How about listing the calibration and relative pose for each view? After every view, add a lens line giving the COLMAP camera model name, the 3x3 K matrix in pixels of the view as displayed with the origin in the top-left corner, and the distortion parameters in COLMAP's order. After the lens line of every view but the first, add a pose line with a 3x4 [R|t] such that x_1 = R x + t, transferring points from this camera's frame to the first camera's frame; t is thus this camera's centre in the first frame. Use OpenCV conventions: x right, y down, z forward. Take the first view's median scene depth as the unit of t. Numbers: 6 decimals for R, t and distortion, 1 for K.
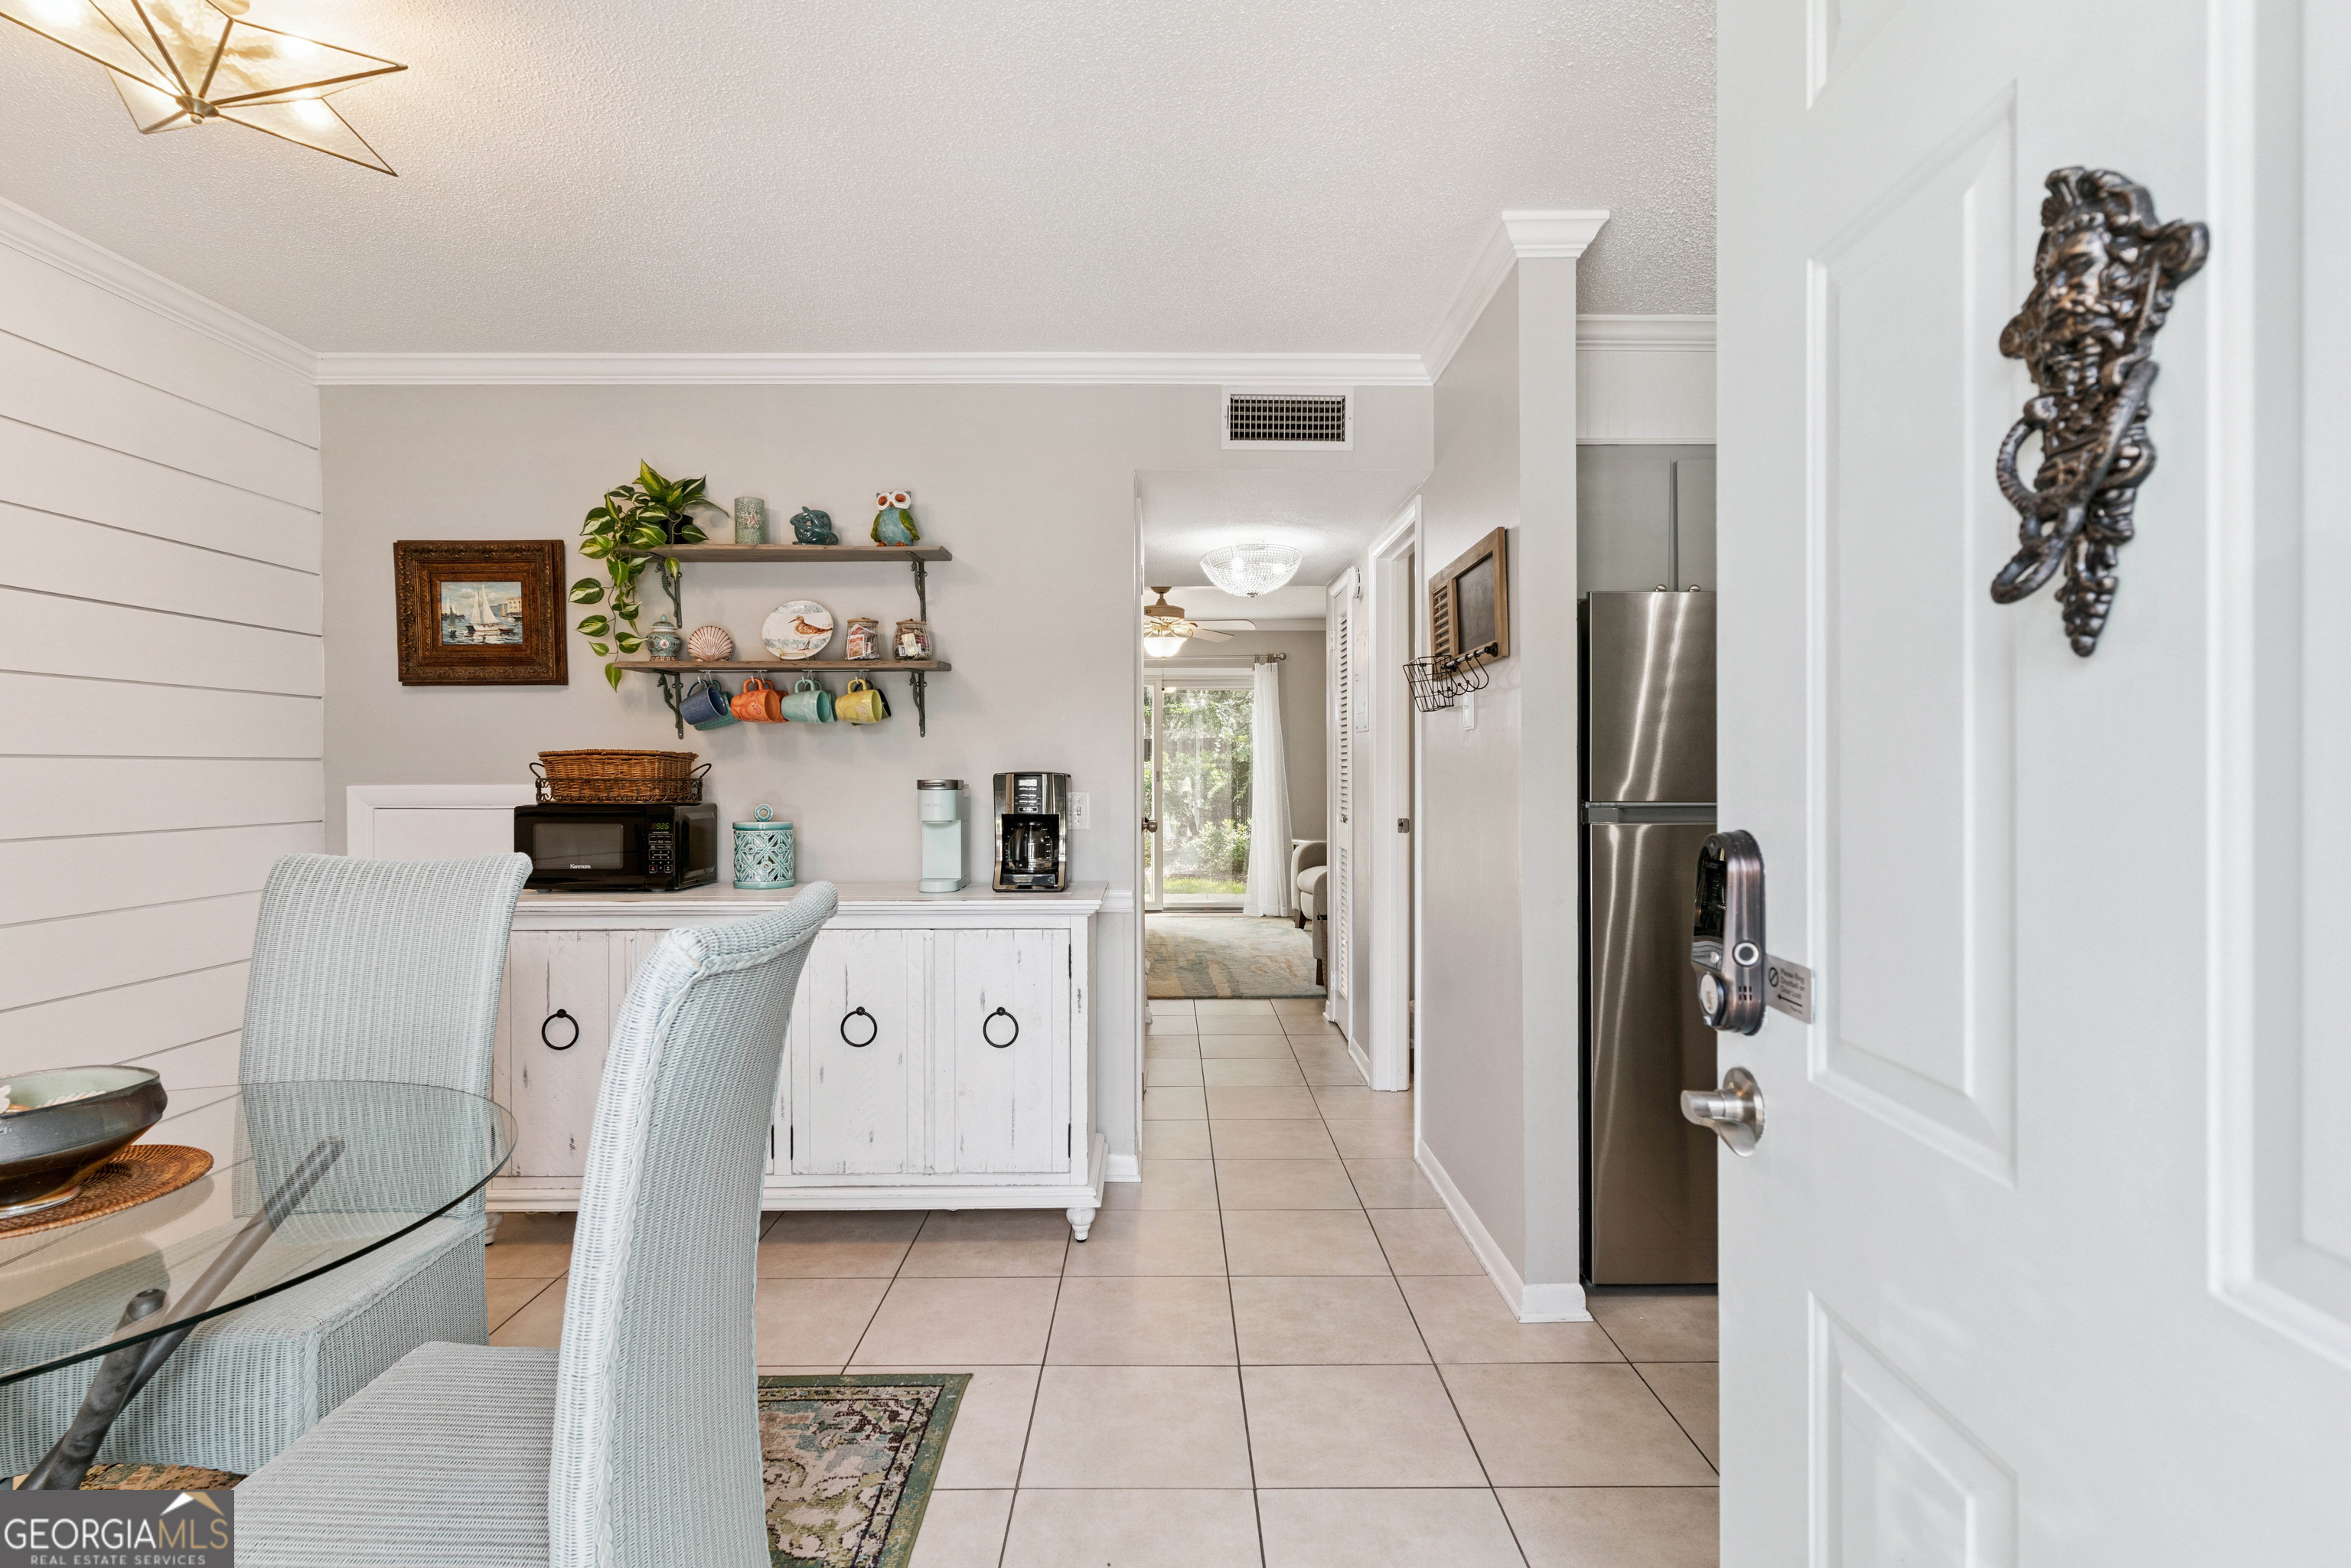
lens RADIAL K [[1110.1, 0, 1178.1], [0, 1110.1, 768.6], [0, 0, 1]] dist [0.000502, 0.000092]
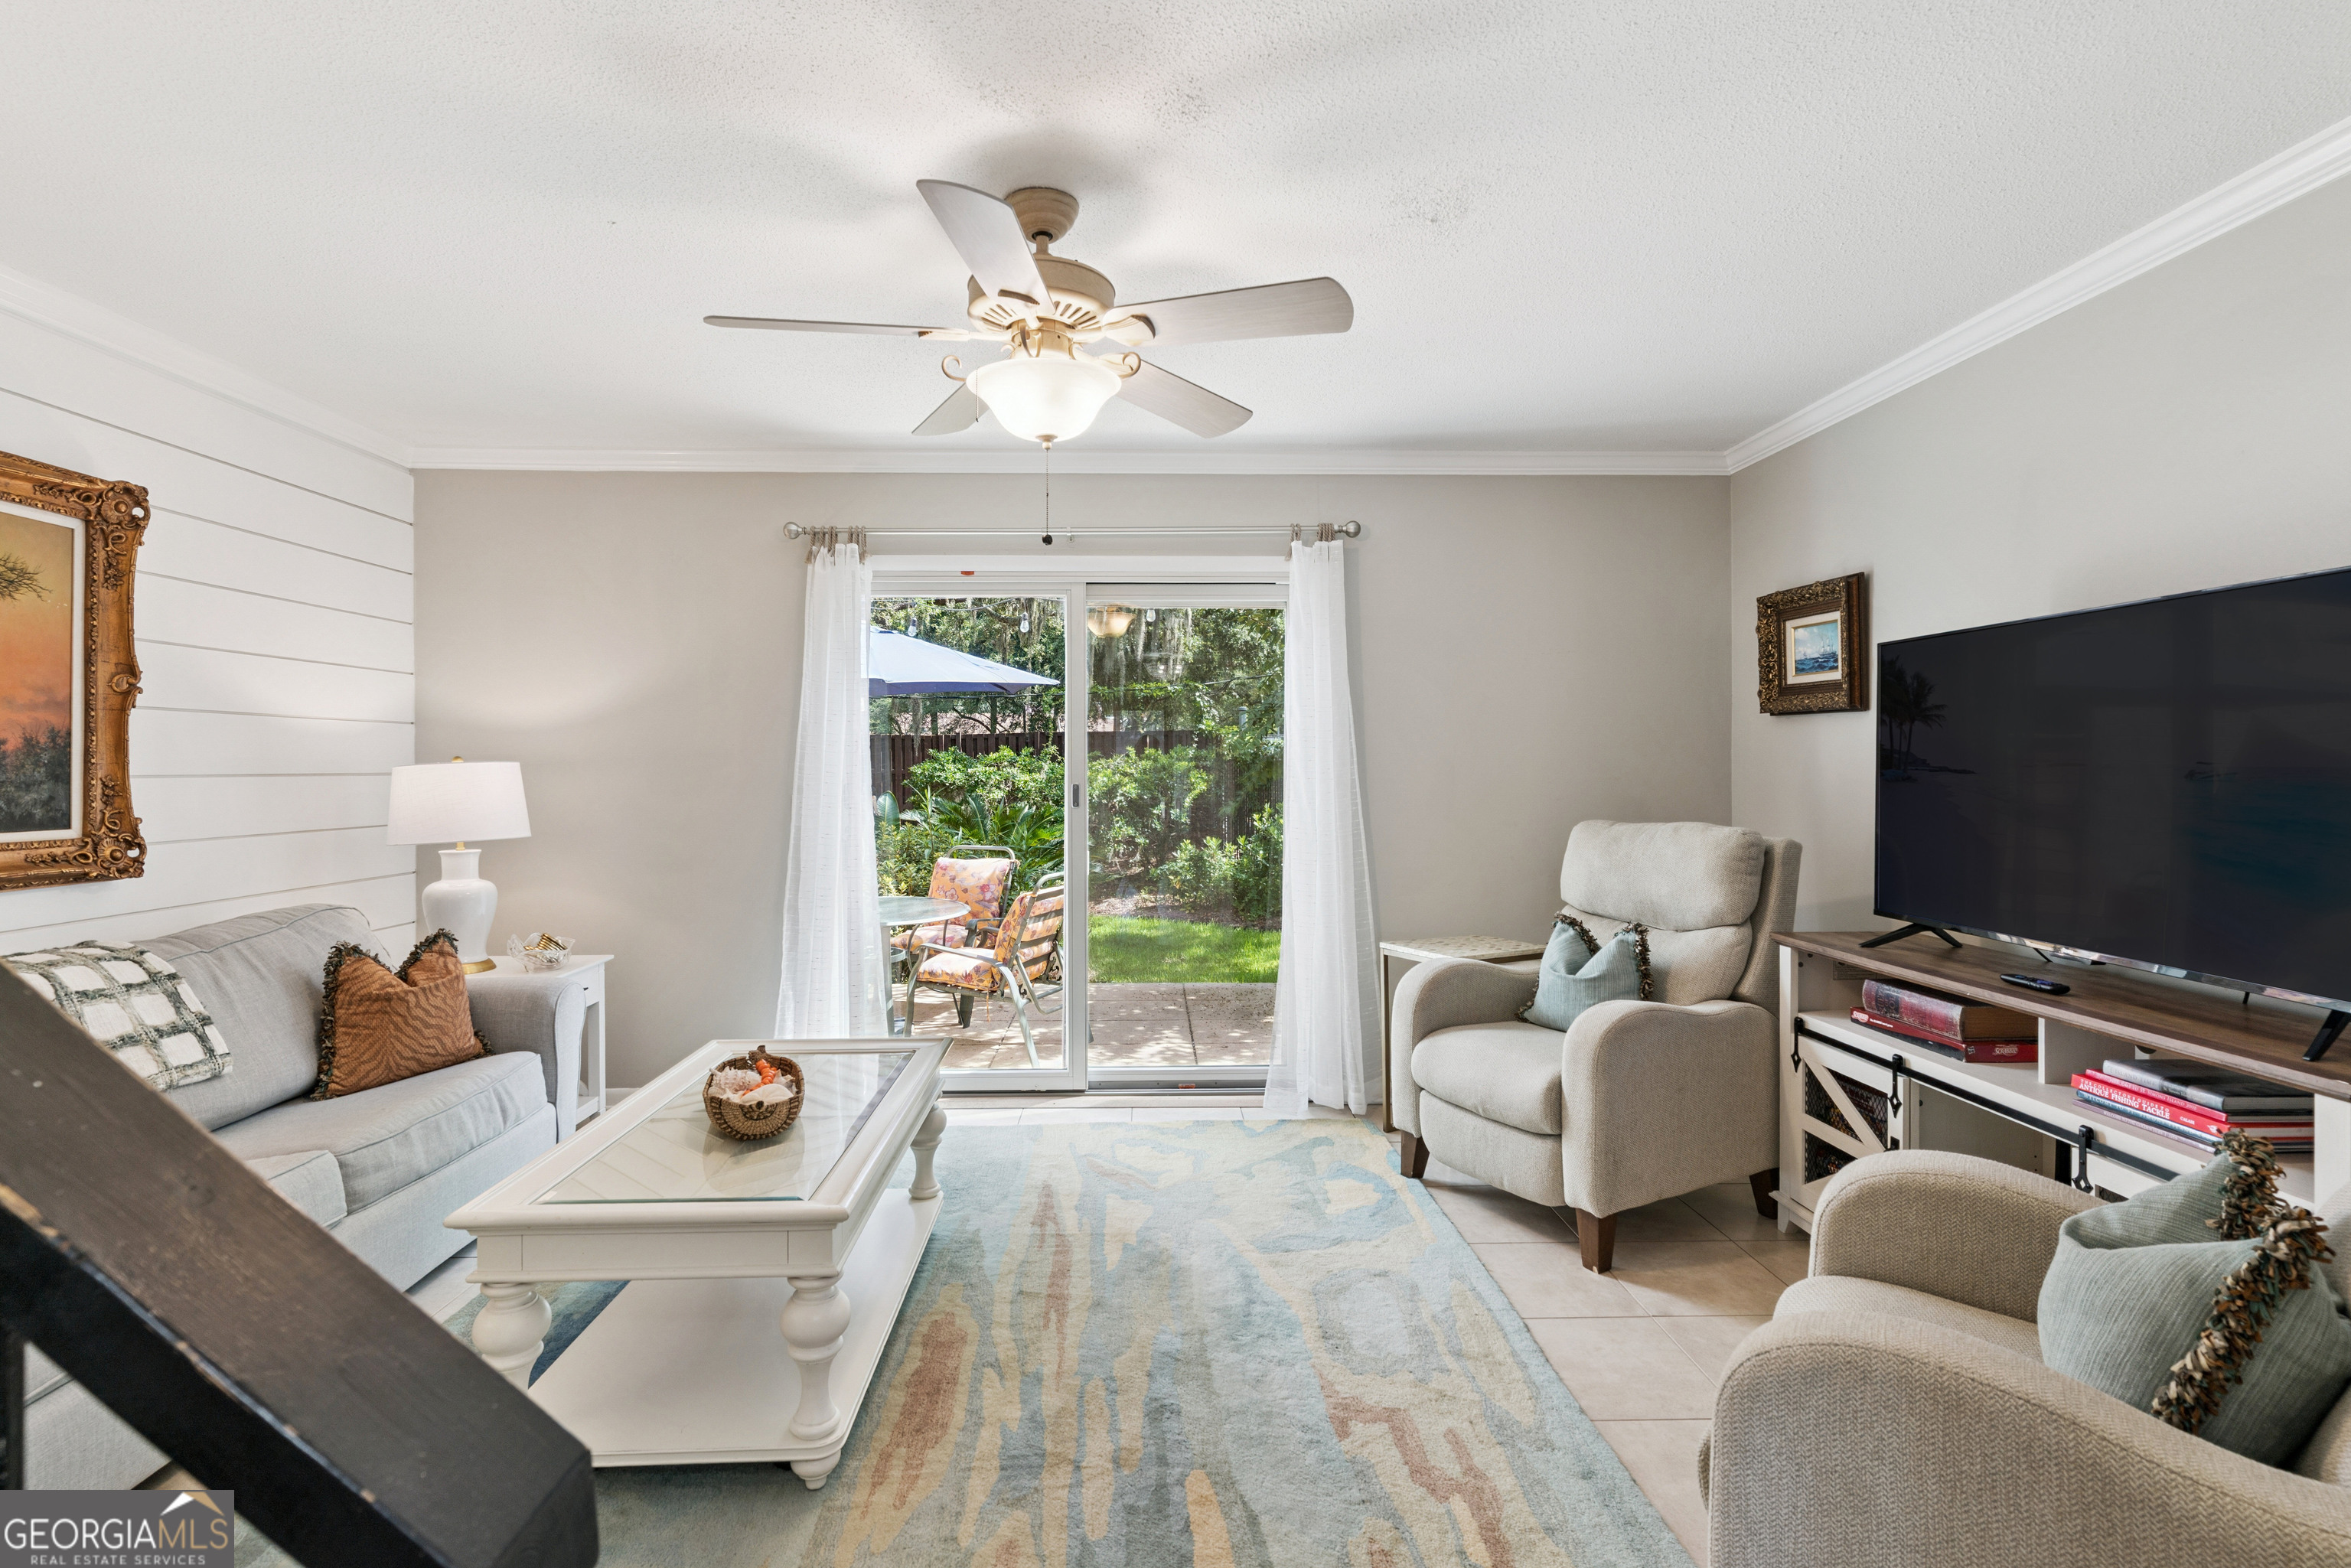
lens RADIAL K [[1124.8, 0, 1163.0], [0, 1124.8, 742.8], [0, 0, 1]] dist [-0.002951, -0.000059]
pose [[0.999975, 0.000101, 0.007055, 0.038885], [0.000046, 0.999784, -0.020806, -0.013495], [-0.007056, 0.020806, 0.999759, 1.502454]]
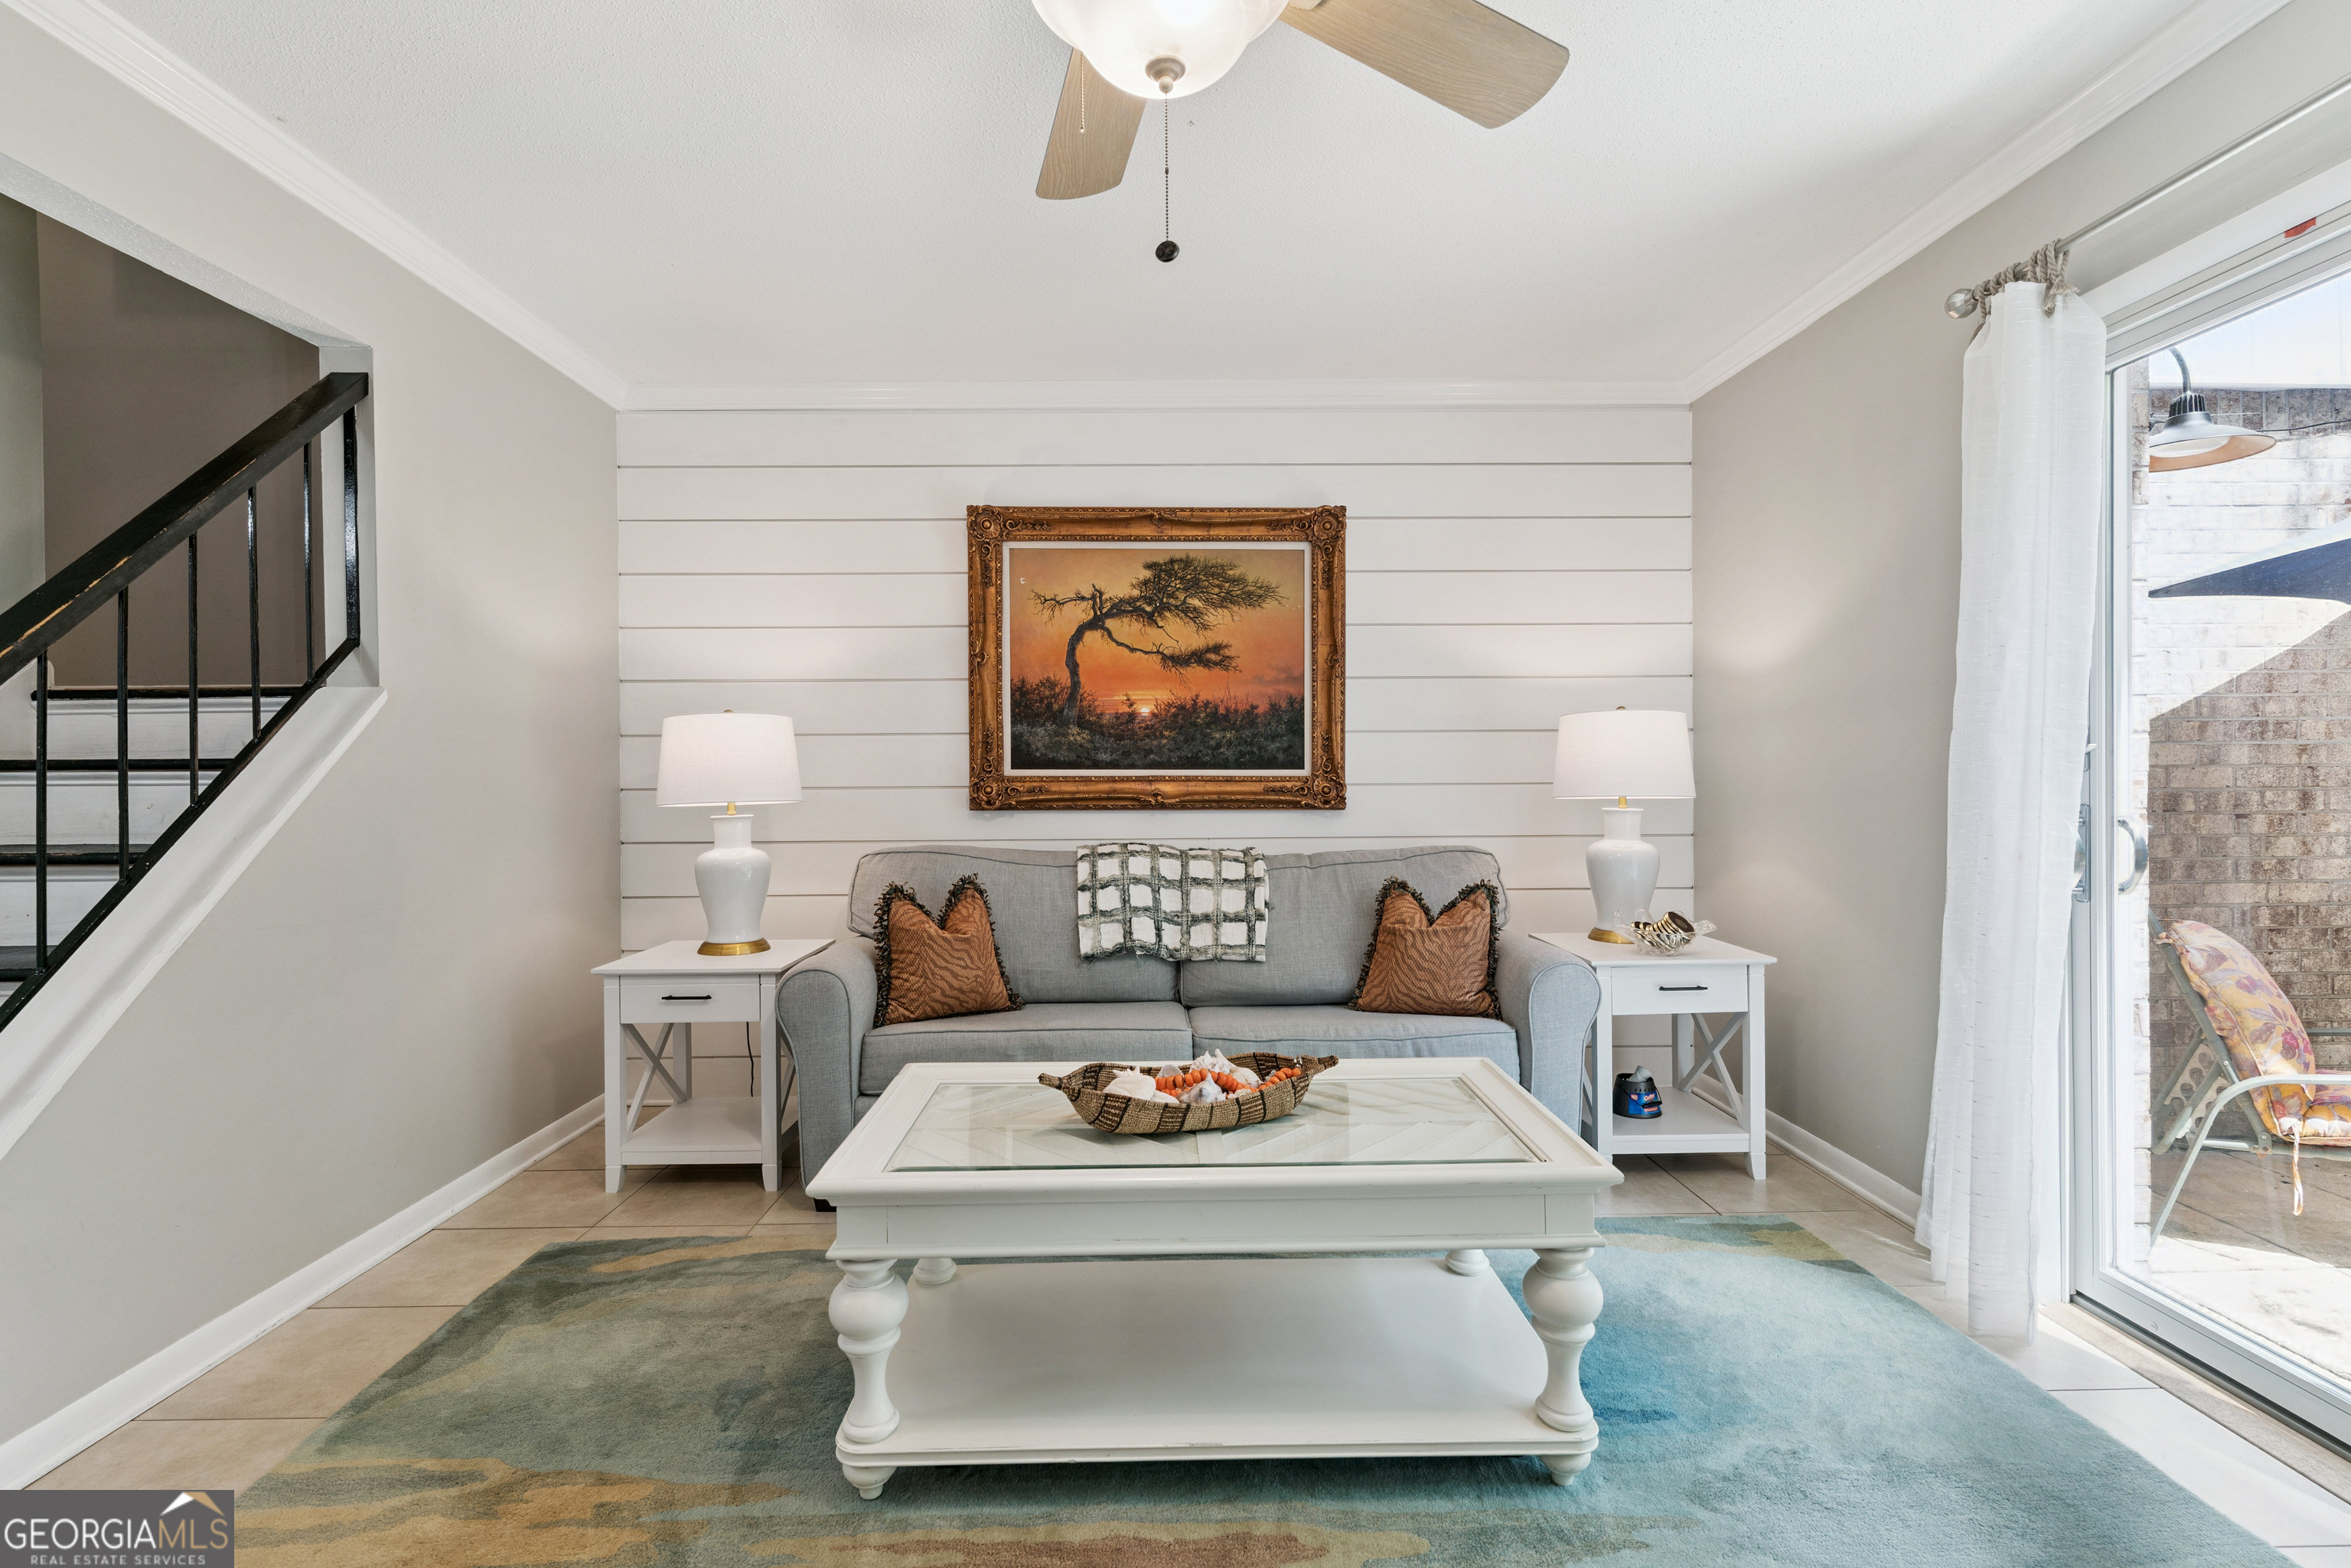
lens RADIAL K [[1109.2, 0, 1175.3], [0, 1109.2, 779.9], [0, 0, 1]] dist [0.000850, 0.000608]
pose [[0.006993, 0.019409, -0.999787, 0.369673], [0.004524, 0.999801, 0.019441, 0.021937], [0.999965, -0.004659, 0.006904, 2.217371]]
